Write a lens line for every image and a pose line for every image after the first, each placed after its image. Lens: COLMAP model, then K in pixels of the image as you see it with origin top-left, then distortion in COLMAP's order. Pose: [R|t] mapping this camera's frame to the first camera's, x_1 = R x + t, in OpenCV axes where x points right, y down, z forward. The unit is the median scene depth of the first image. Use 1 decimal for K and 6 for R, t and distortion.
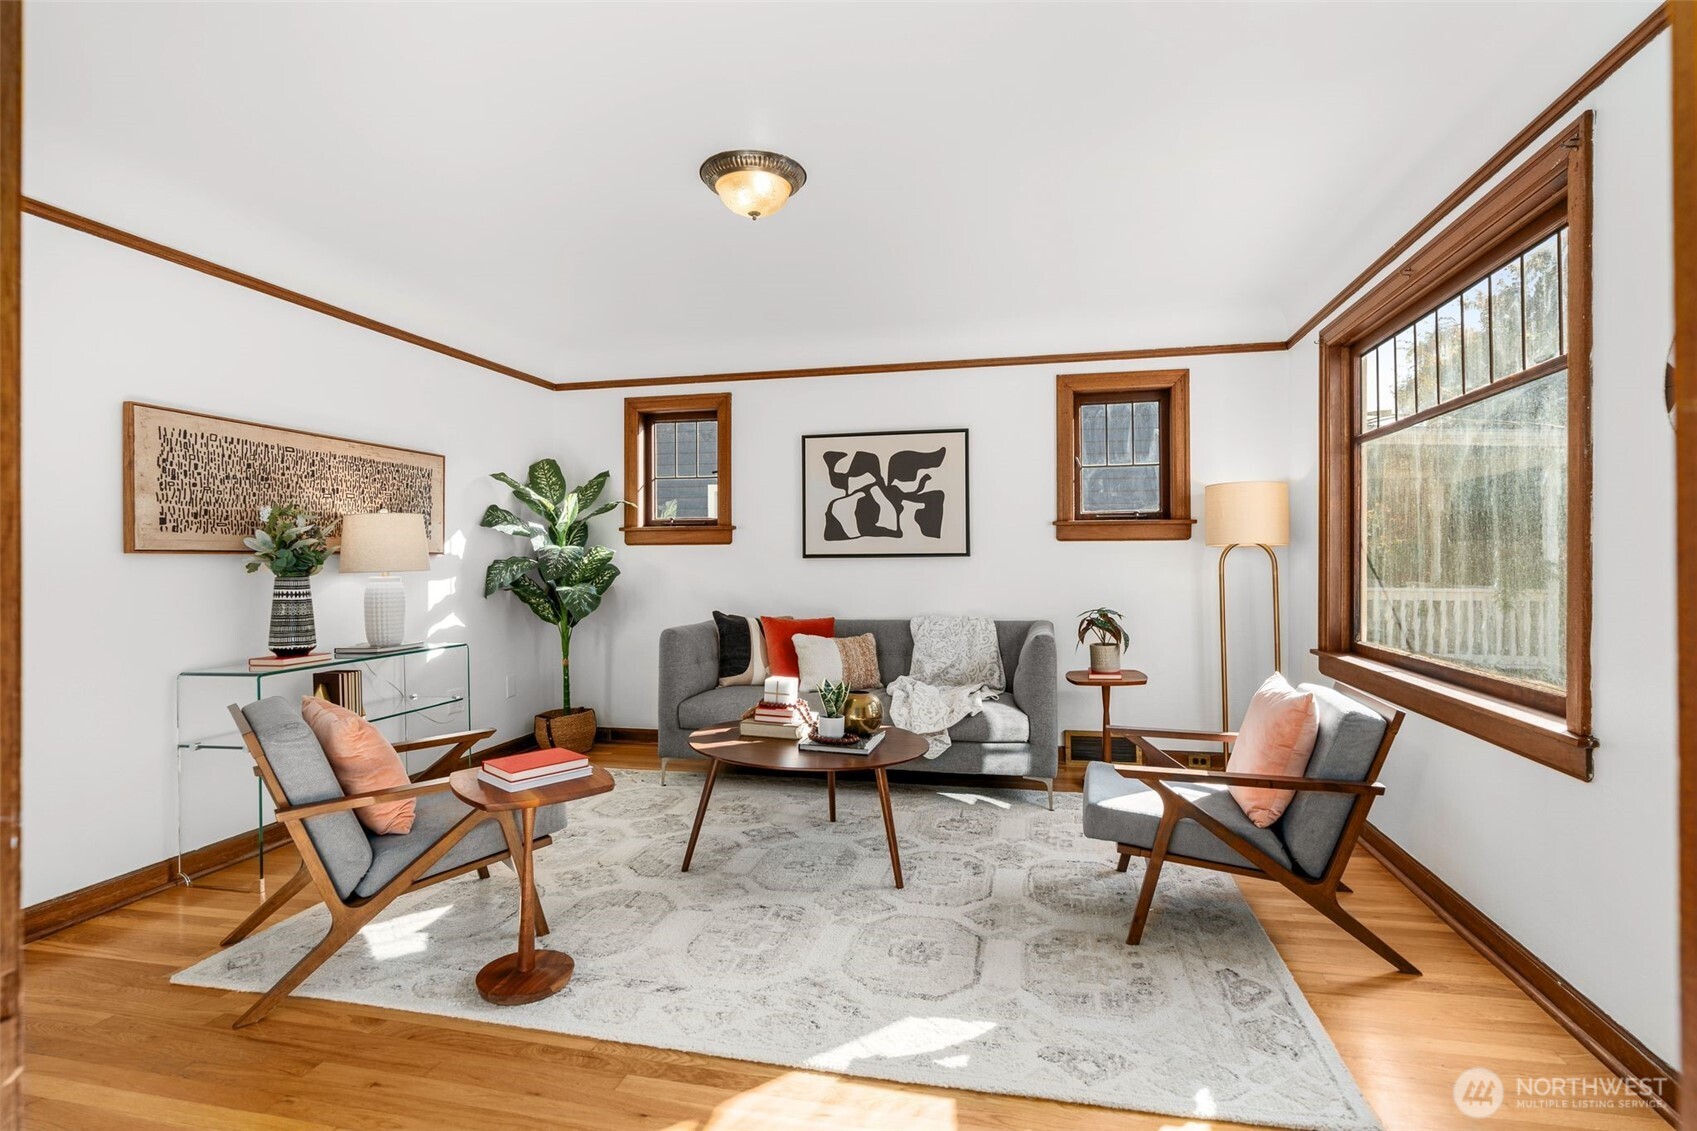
lens RADIAL K [[841.7, 0, 848.5], [0, 841.7, 565.5], [0, 0, 1]] dist [-0.001513, -0.000437]
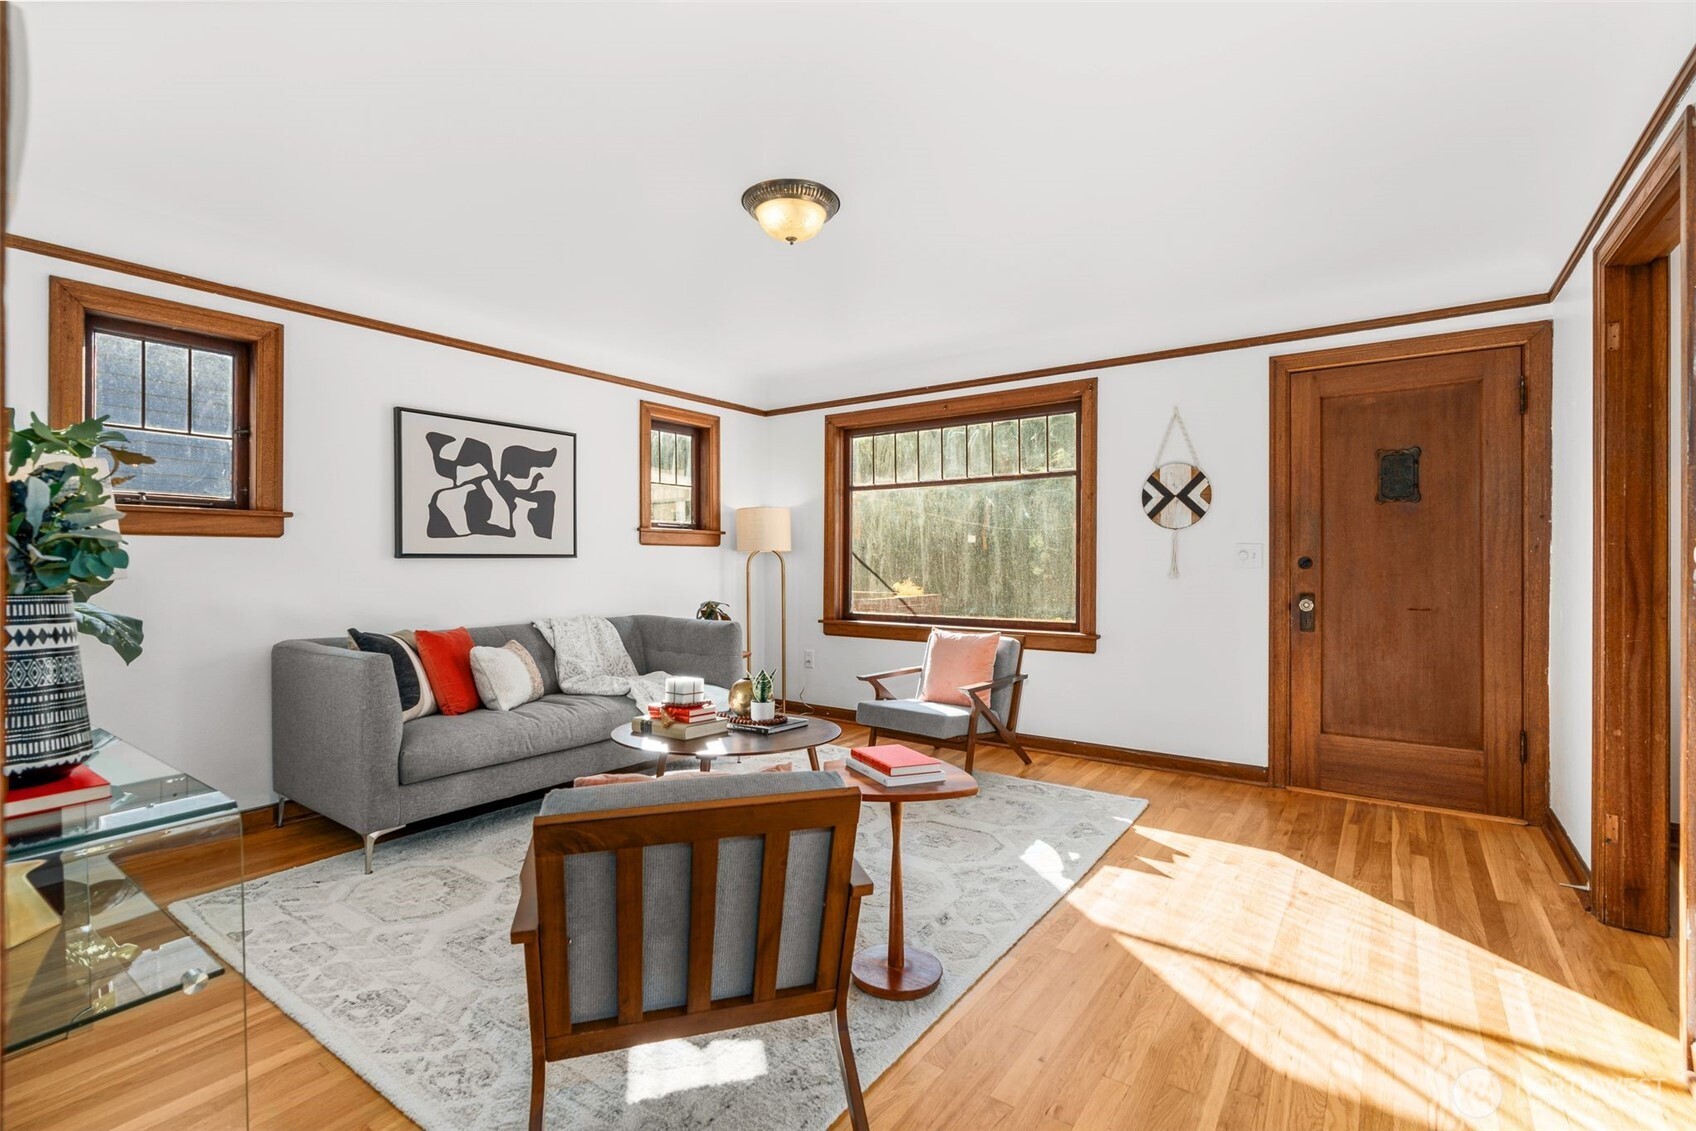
lens RADIAL K [[770.6, 0, 848.0], [0, 770.6, 565.5], [0, 0, 1]] dist [-0.000669, 0.000066]
pose [[0.384998, -0.000968, 0.922917, -0.620230], [0.002745, 0.999996, -0.000096, -0.000257], [-0.922913, 0.002571, 0.385000, 0.340369]]
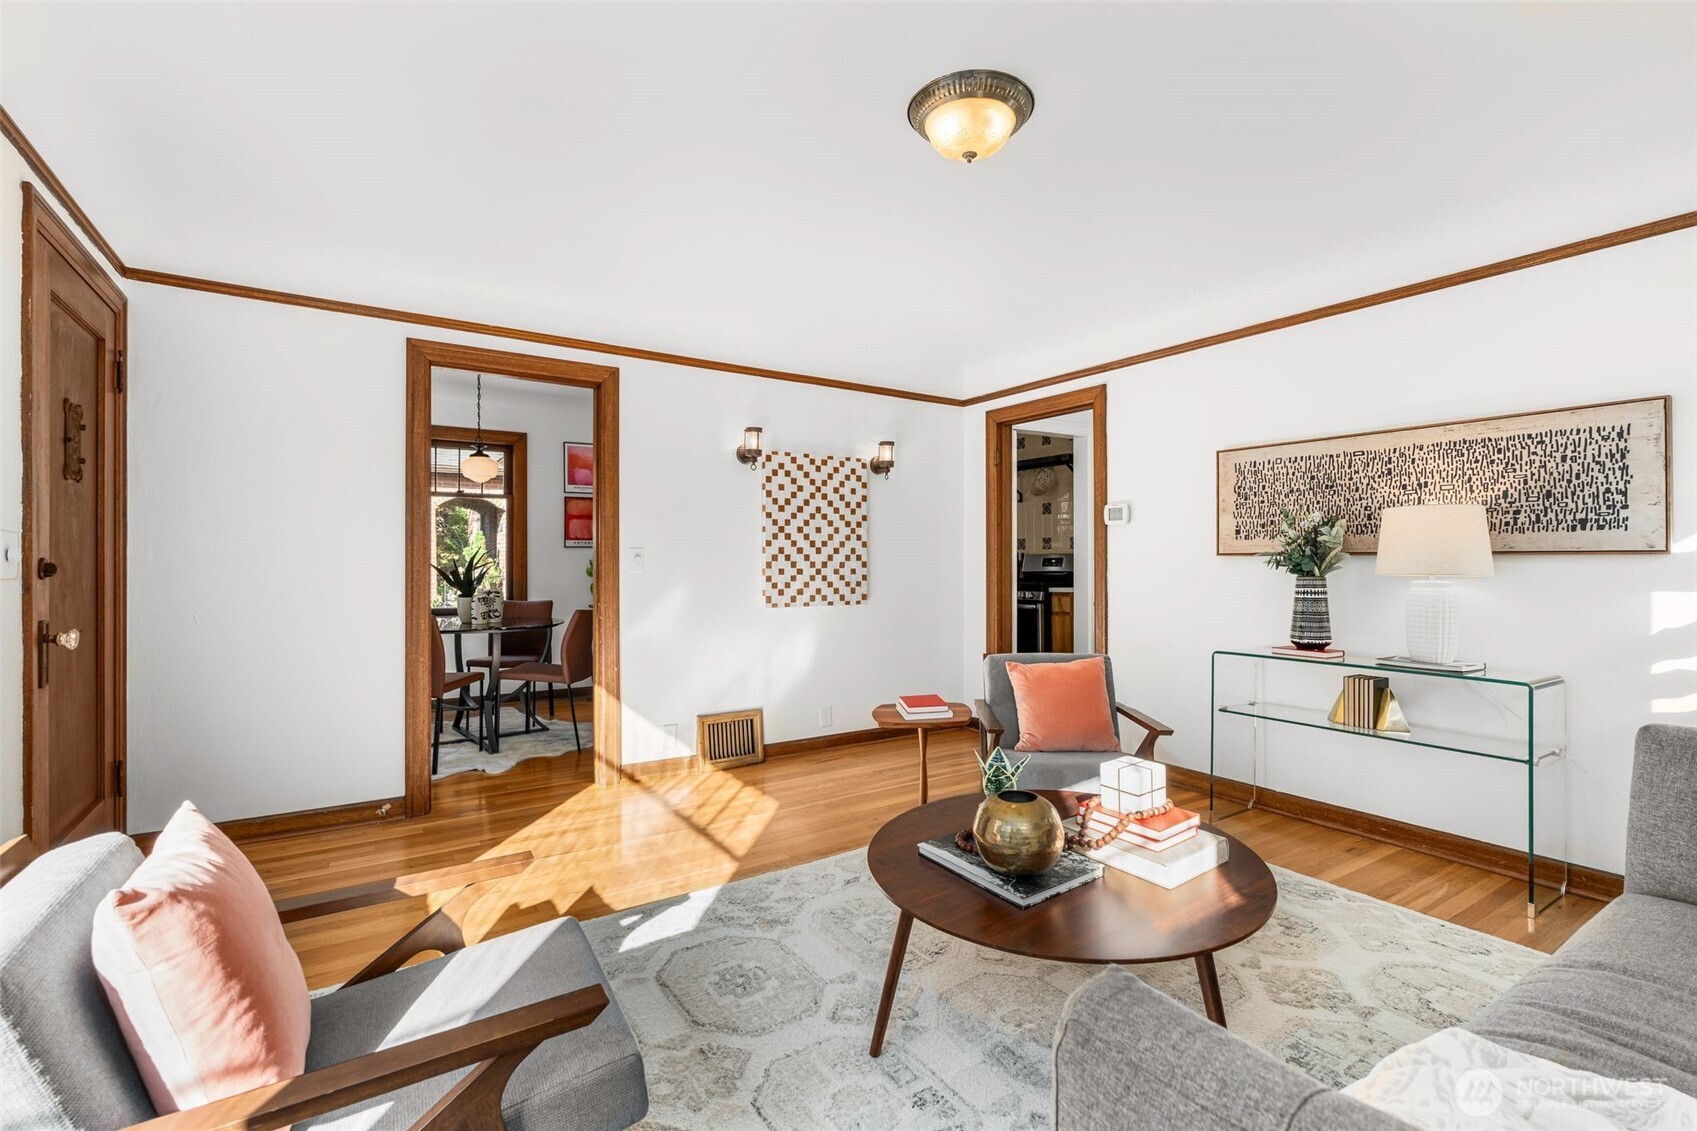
lens RADIAL K [[771.0, 0, 848.5], [0, 771.0, 565.5], [0, 0, 1]] dist [-0.000669, 0.000066]
pose [[-0.704321, 0.014838, -0.709727, 0.324889], [0.000516, 0.999792, 0.020390, -0.015535], [0.709882, 0.013995, -0.704182, 0.903199]]
